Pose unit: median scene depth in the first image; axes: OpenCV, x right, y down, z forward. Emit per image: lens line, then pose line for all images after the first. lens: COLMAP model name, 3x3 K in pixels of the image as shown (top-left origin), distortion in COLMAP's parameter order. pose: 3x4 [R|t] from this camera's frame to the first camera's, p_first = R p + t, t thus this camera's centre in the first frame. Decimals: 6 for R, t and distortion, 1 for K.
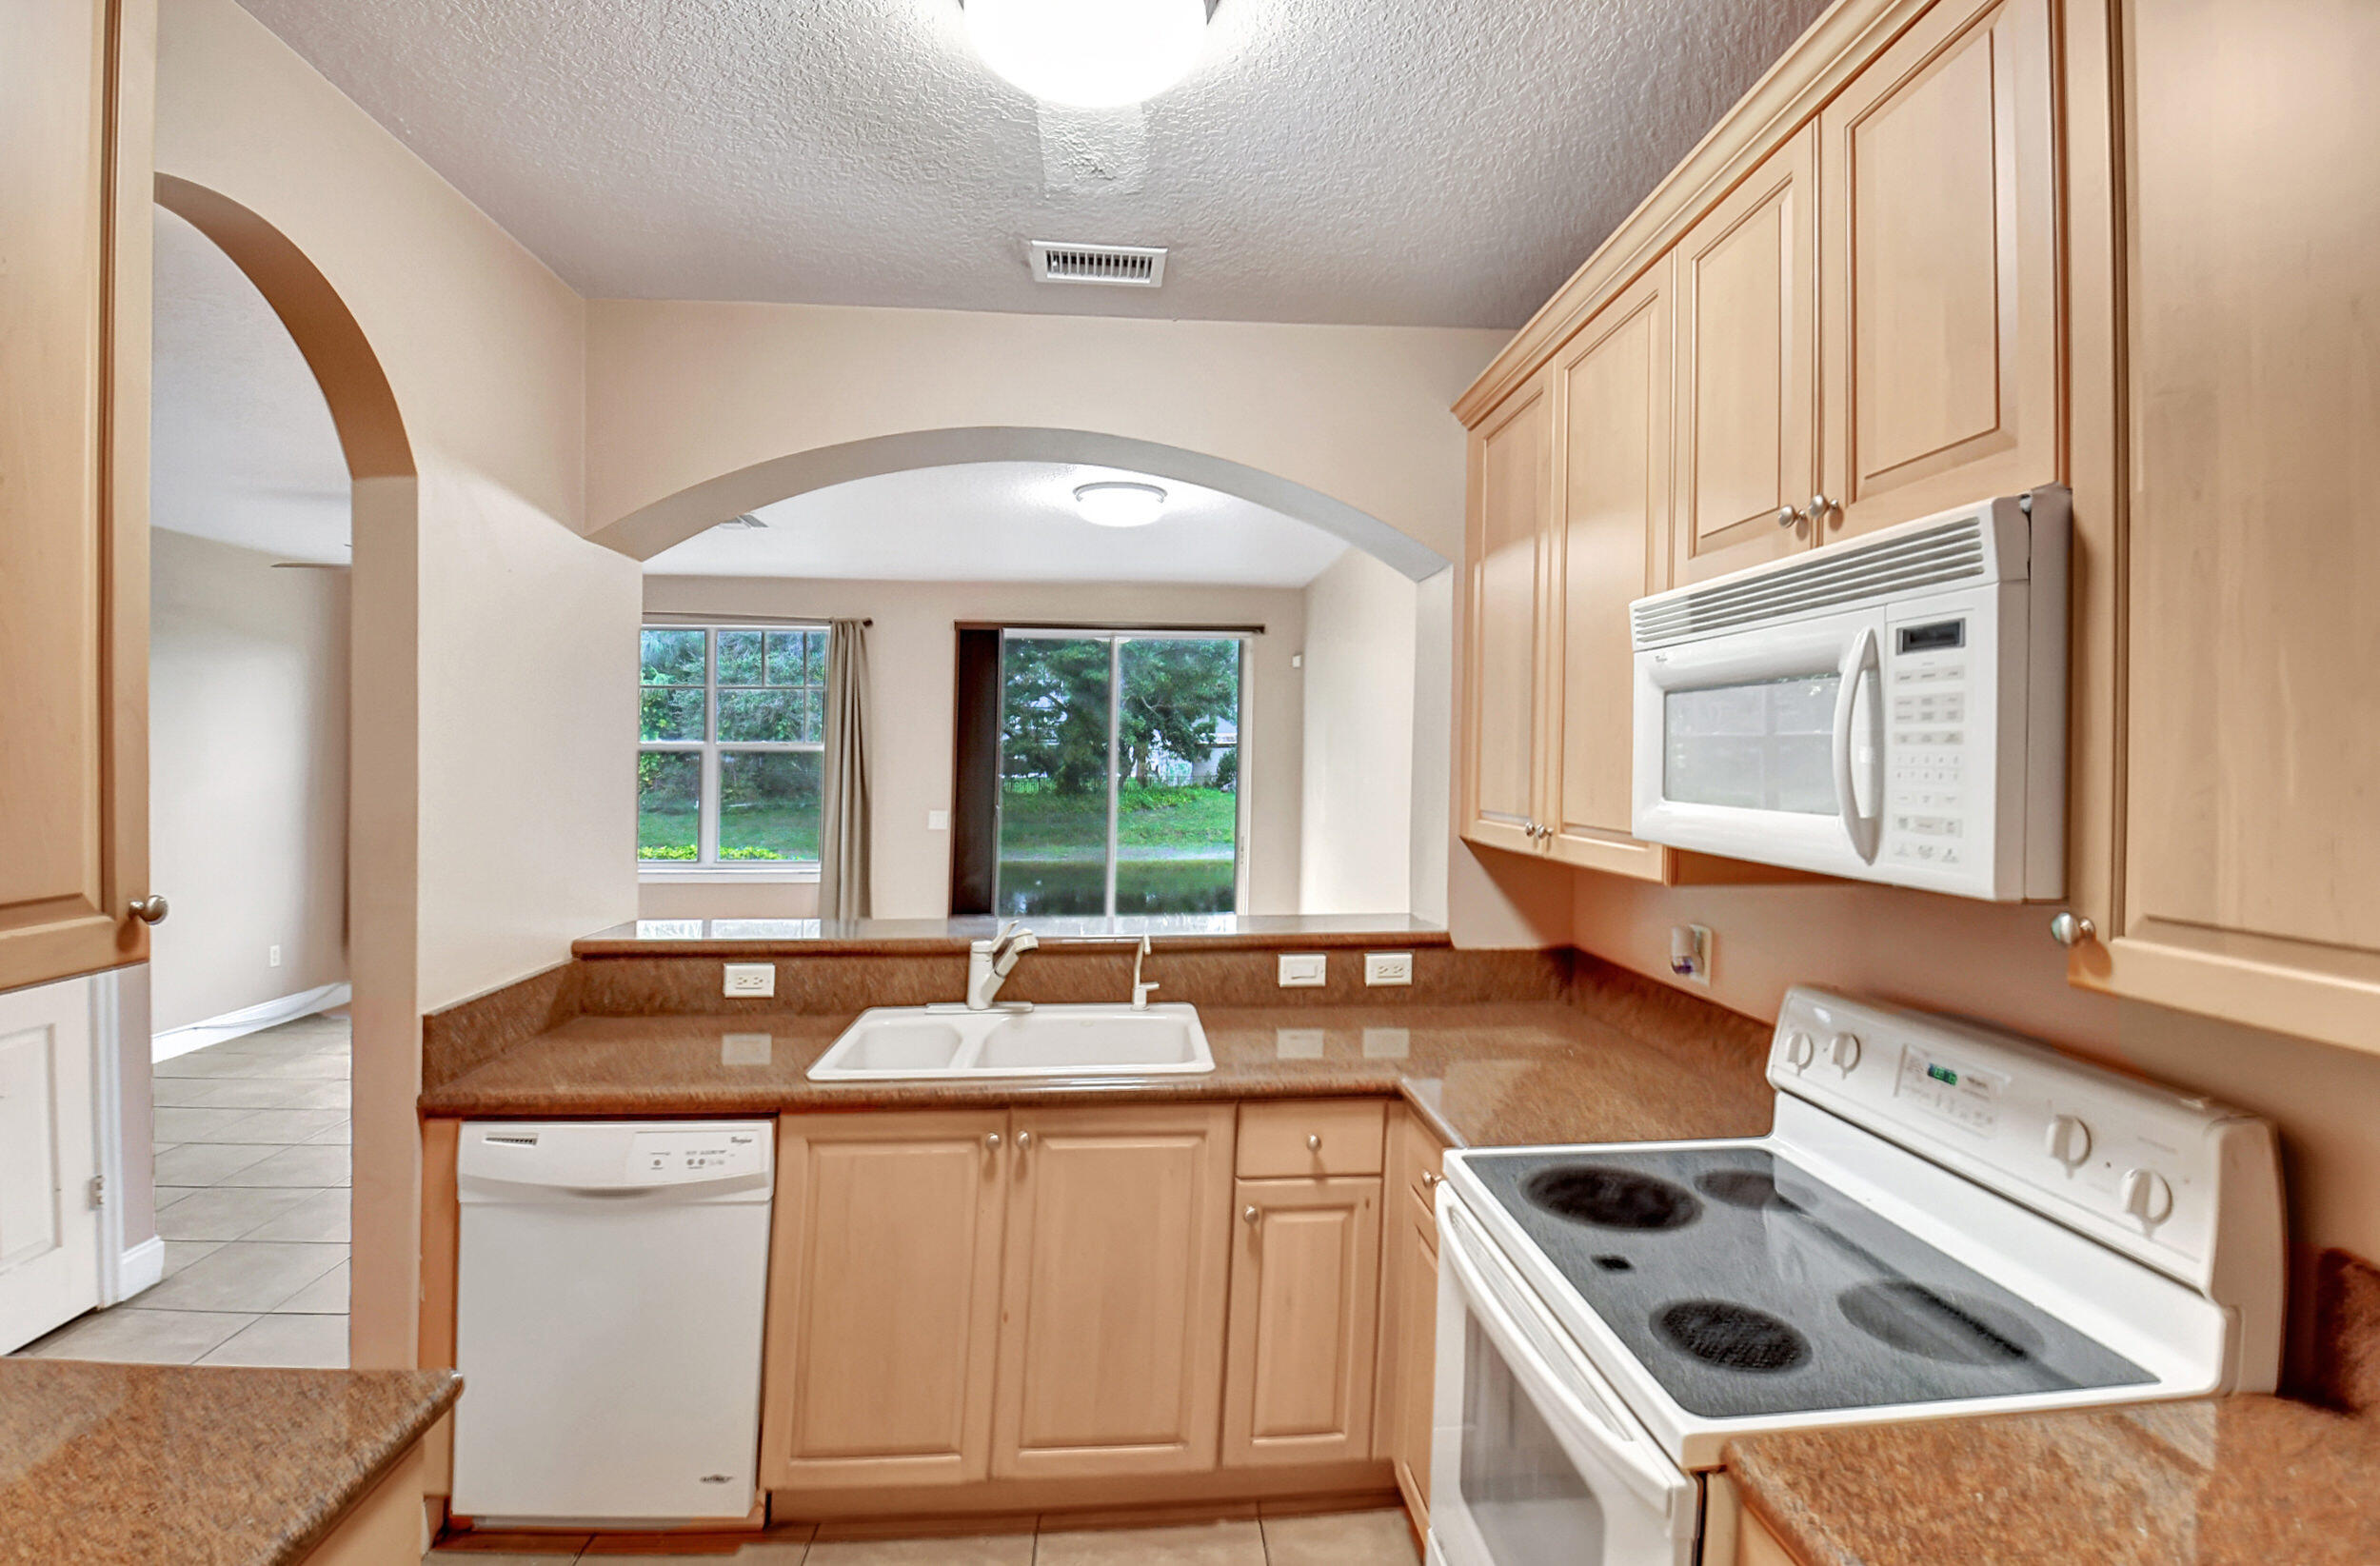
lens RADIAL K [[1094.5, 0, 1191.1], [0, 1094.5, 740.4], [0, 0, 1]] dist [-0.031935, -0.000232]
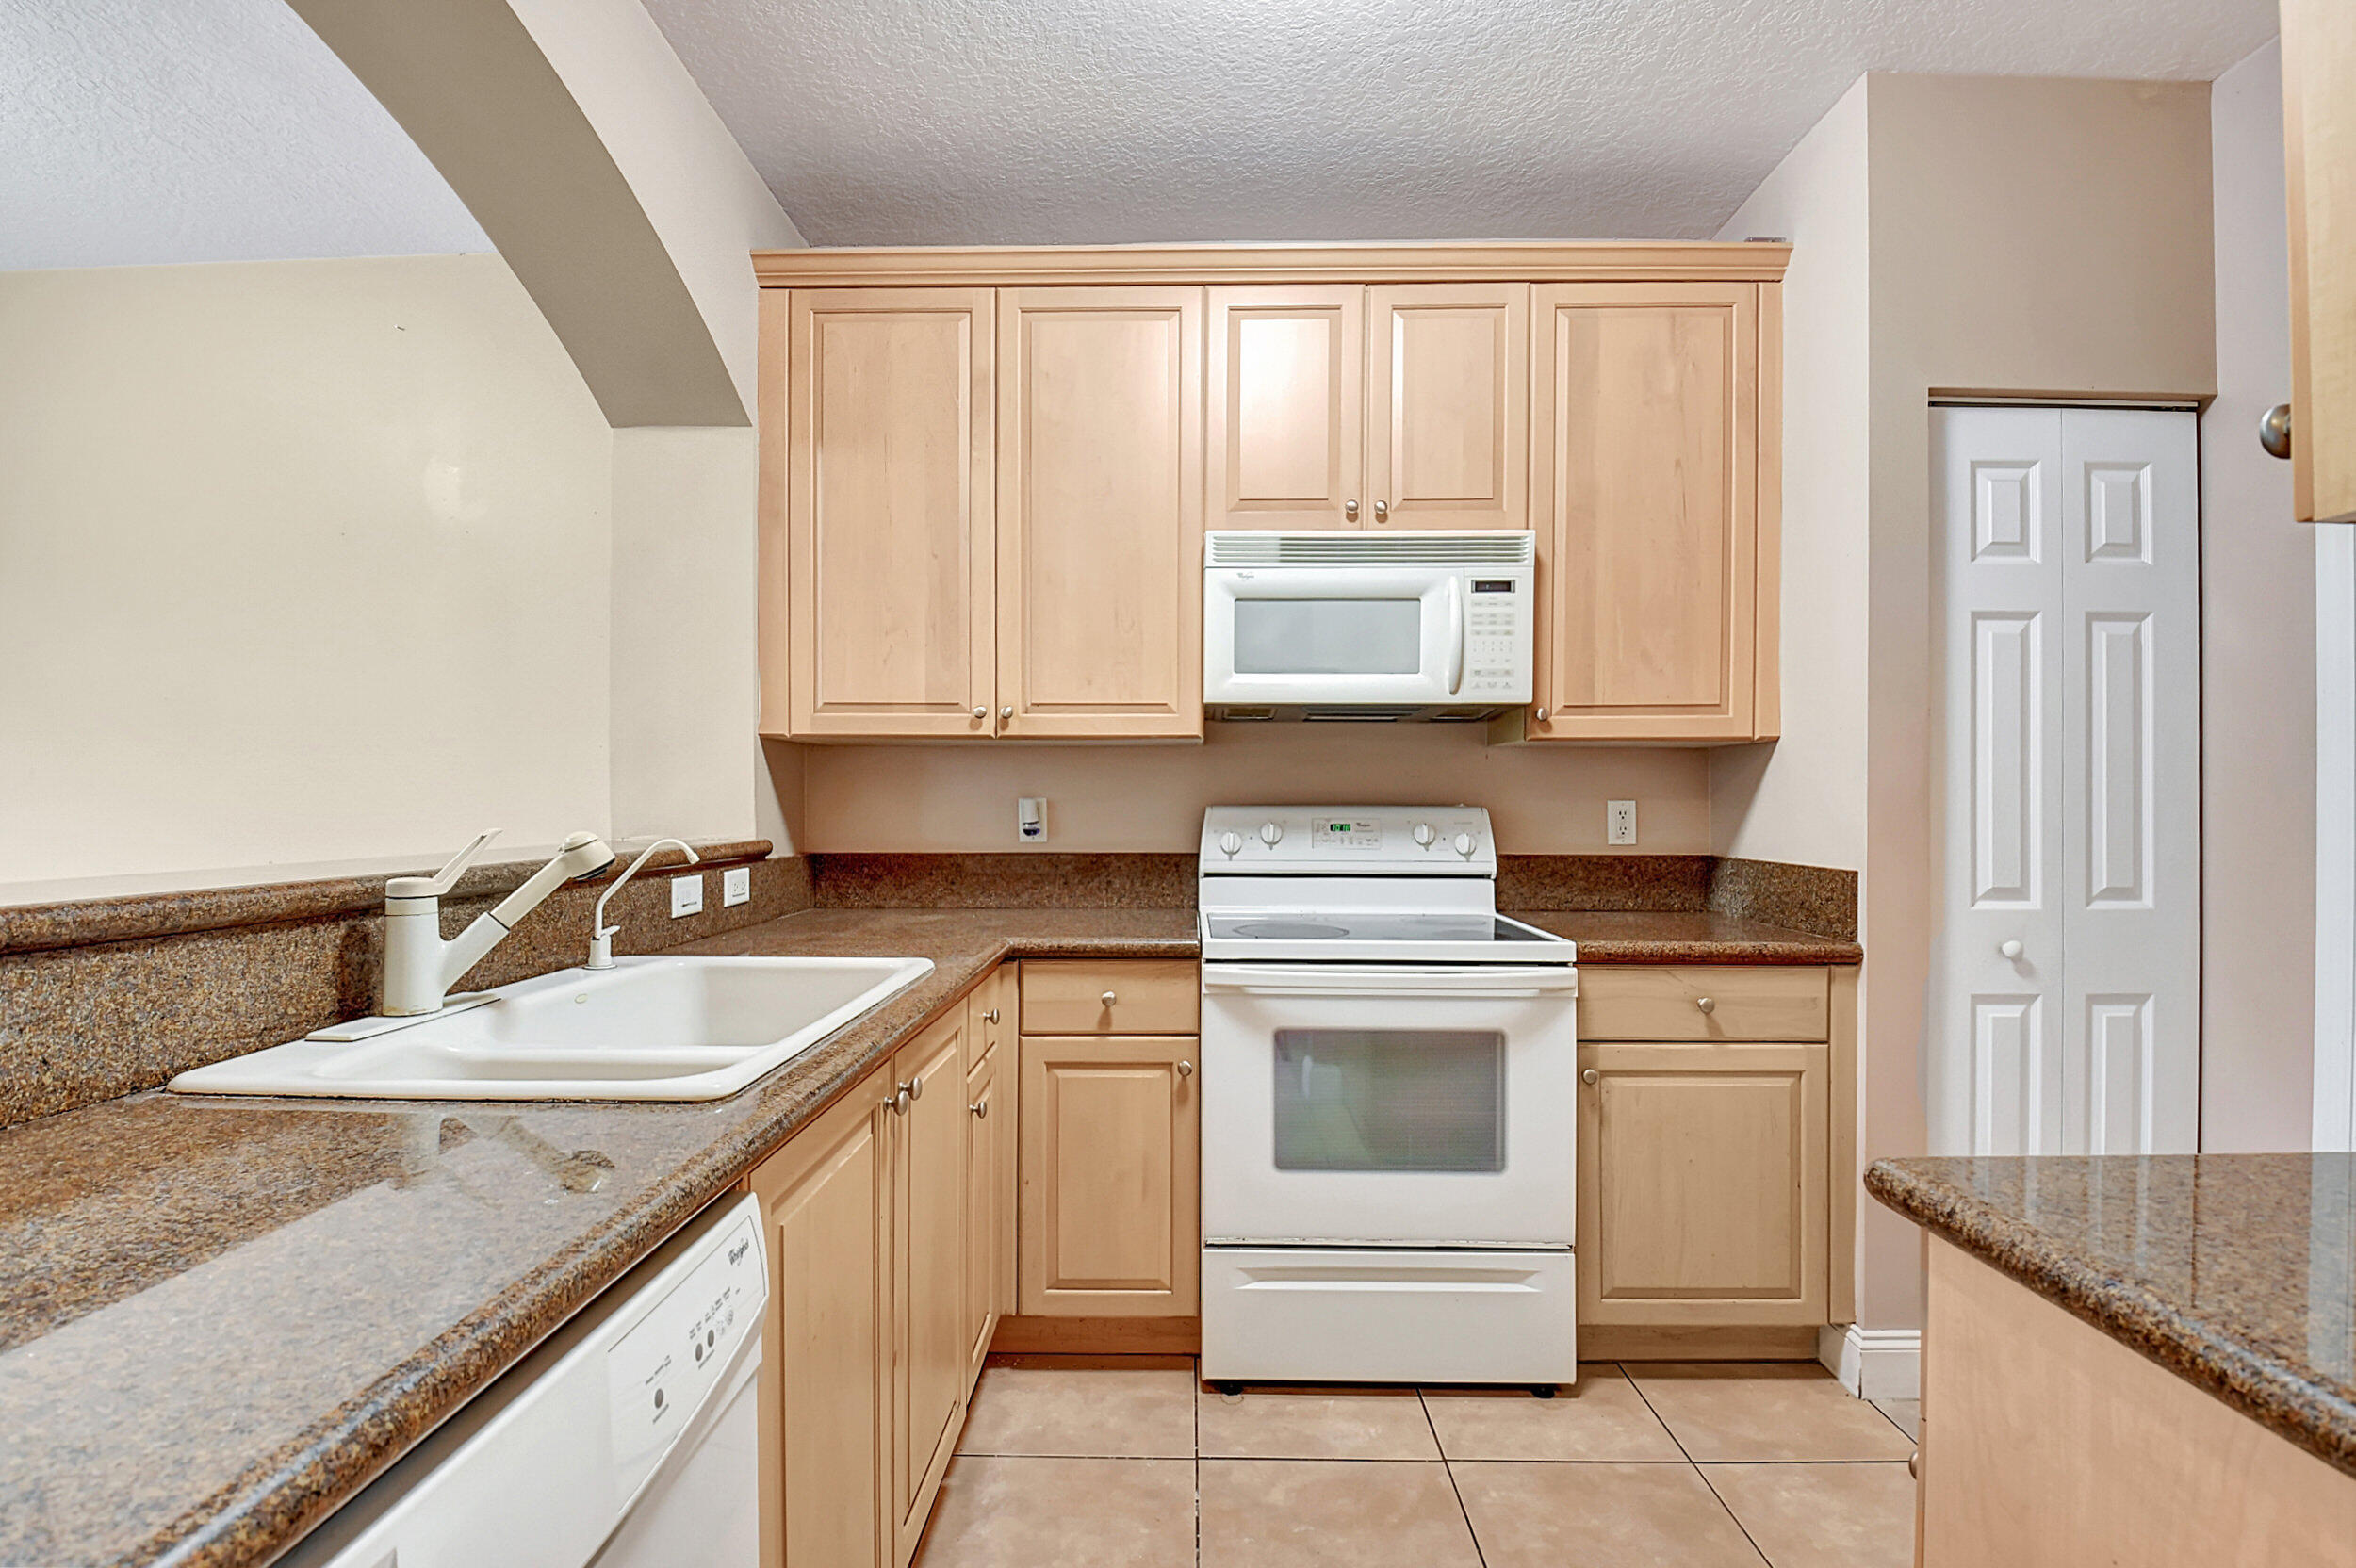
lens RADIAL K [[1045.4, 0, 1181.8], [0, 1045.4, 809.2], [0, 0, 1]] dist [0.004441, -0.018105]
pose [[0.088618, -0.008993, 0.996025, -0.242977], [-0.010321, 0.999897, 0.009946, 0.055923], [-0.996012, -0.011161, 0.088516, 0.237066]]
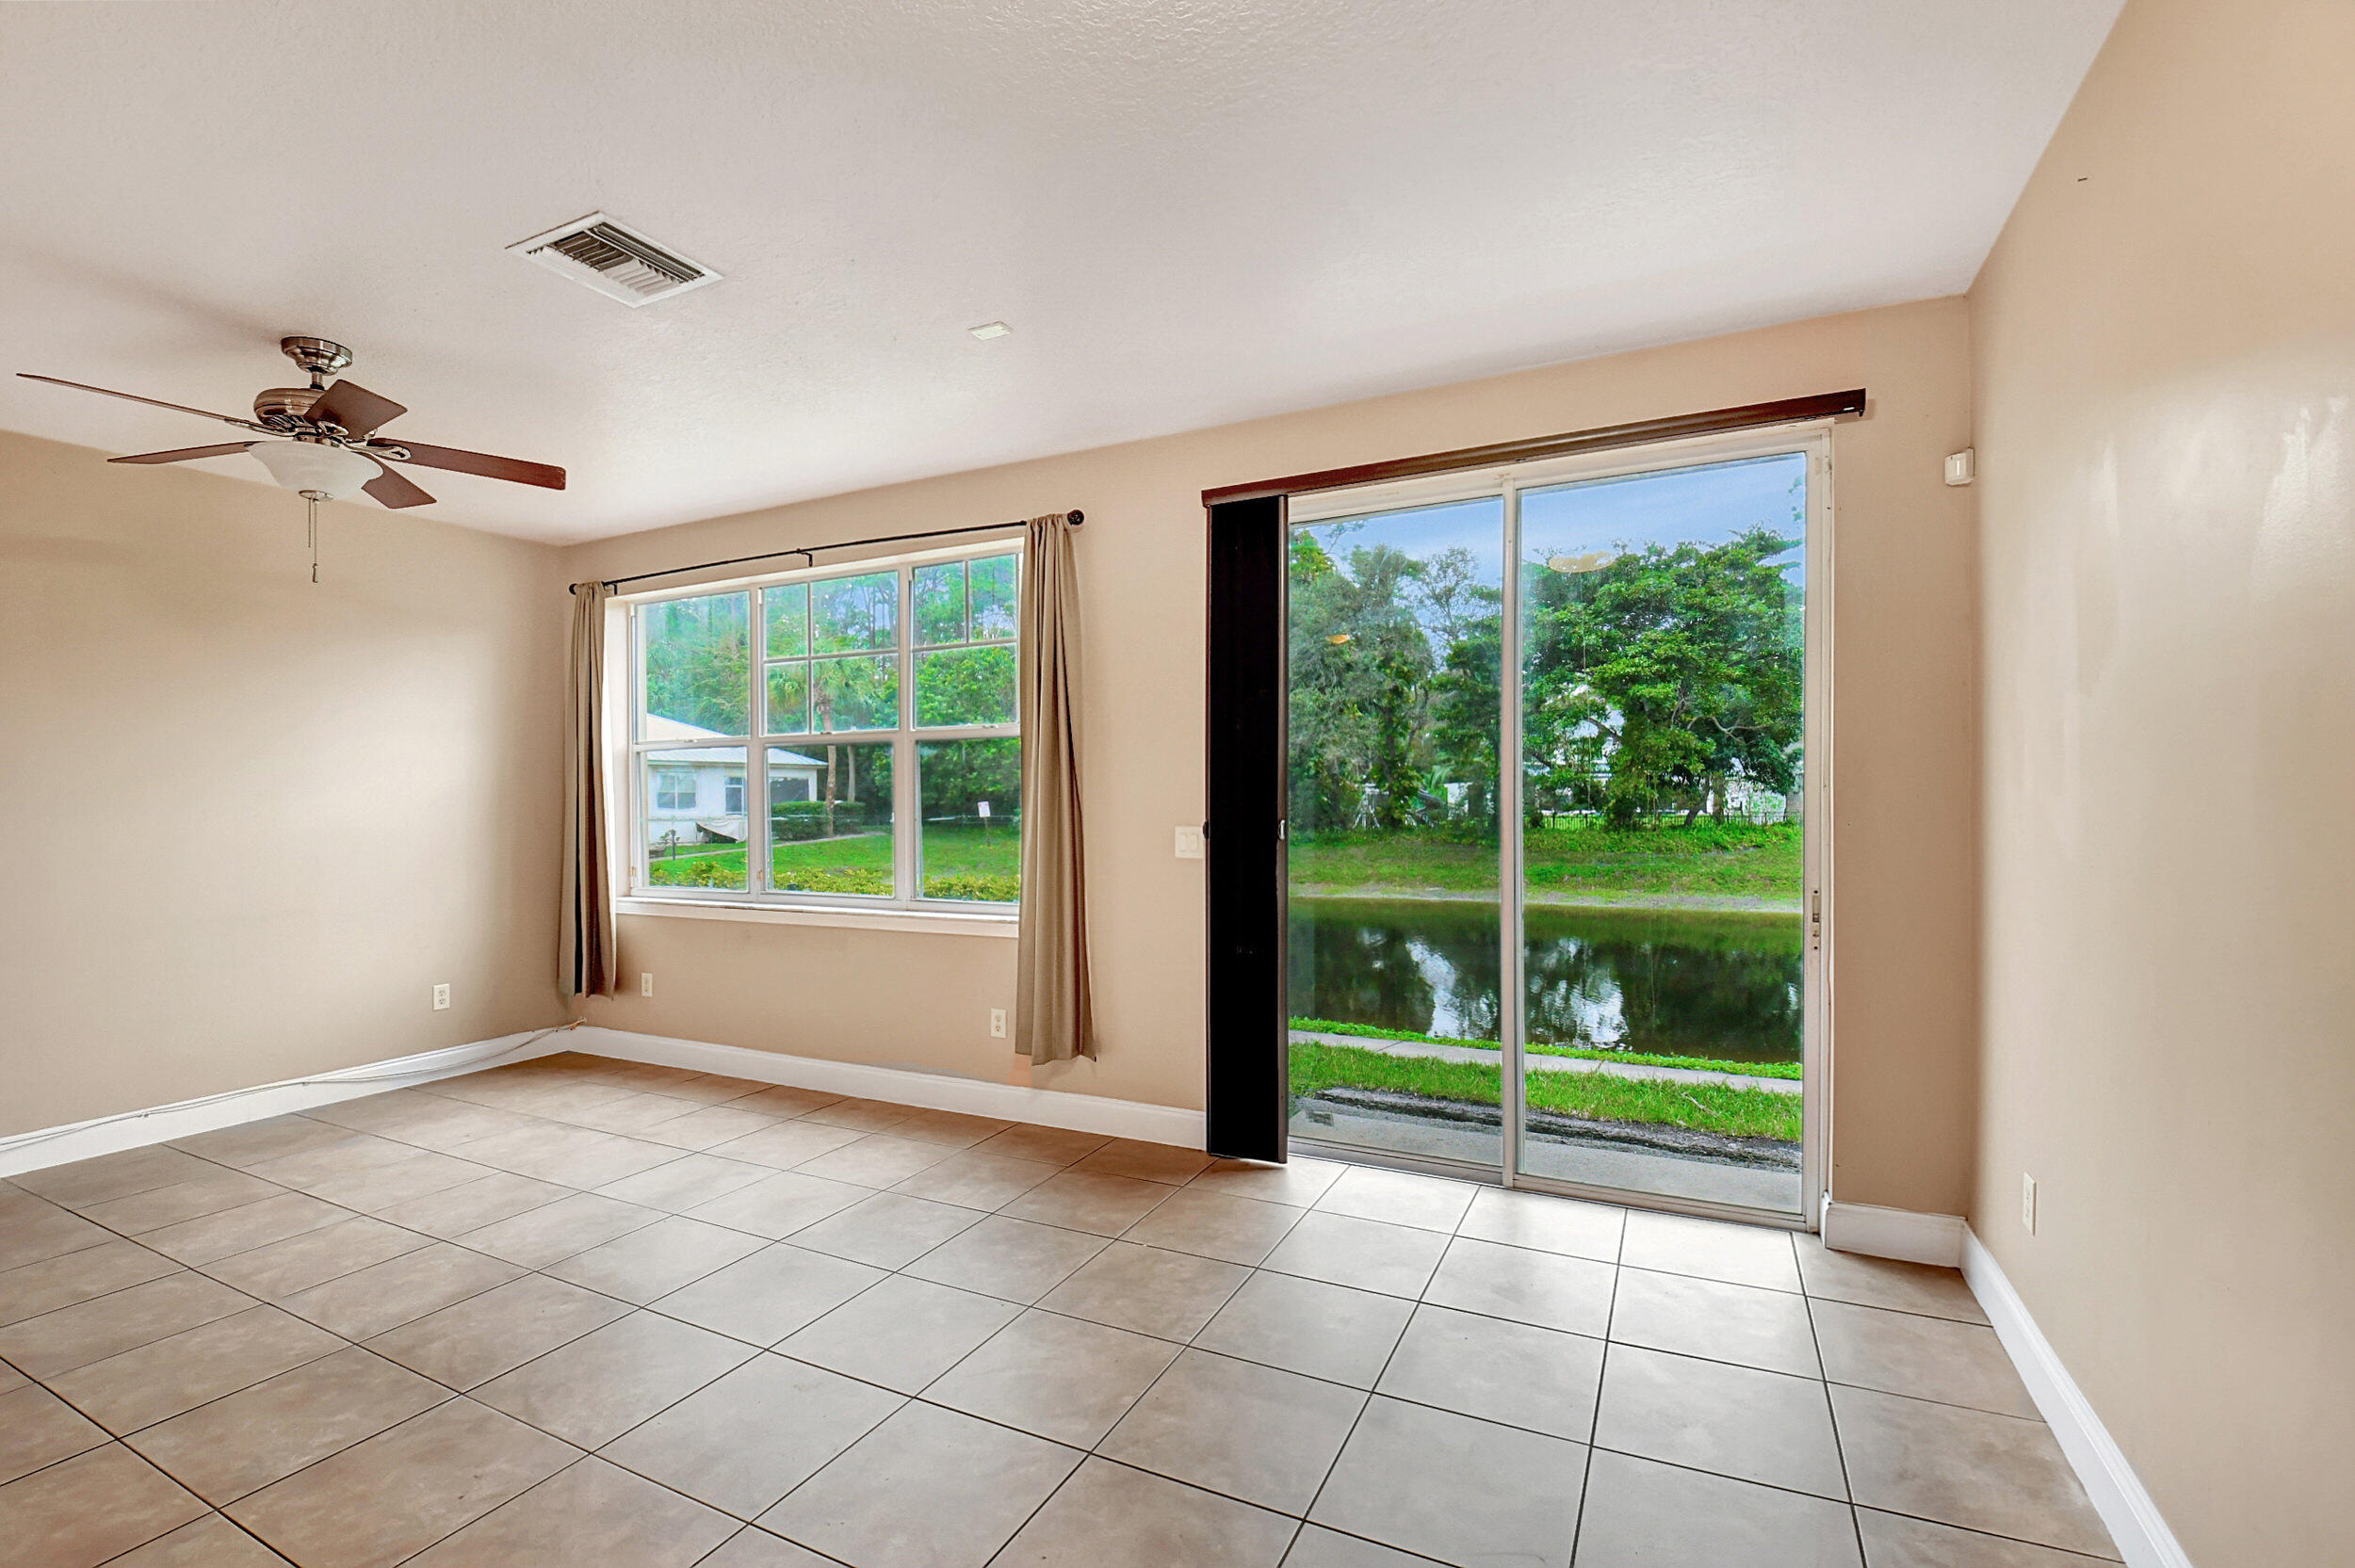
lens RADIAL K [[1044.8, 0, 1181.3], [0, 1044.8, 809.2], [0, 0, 1]] dist [0.004441, -0.018105]
pose [[0.863080, -0.002751, -0.505059, 0.043918], [0.015832, 0.999641, 0.021610, 0.040694], [0.504819, -0.026647, 0.862814, 0.514549]]
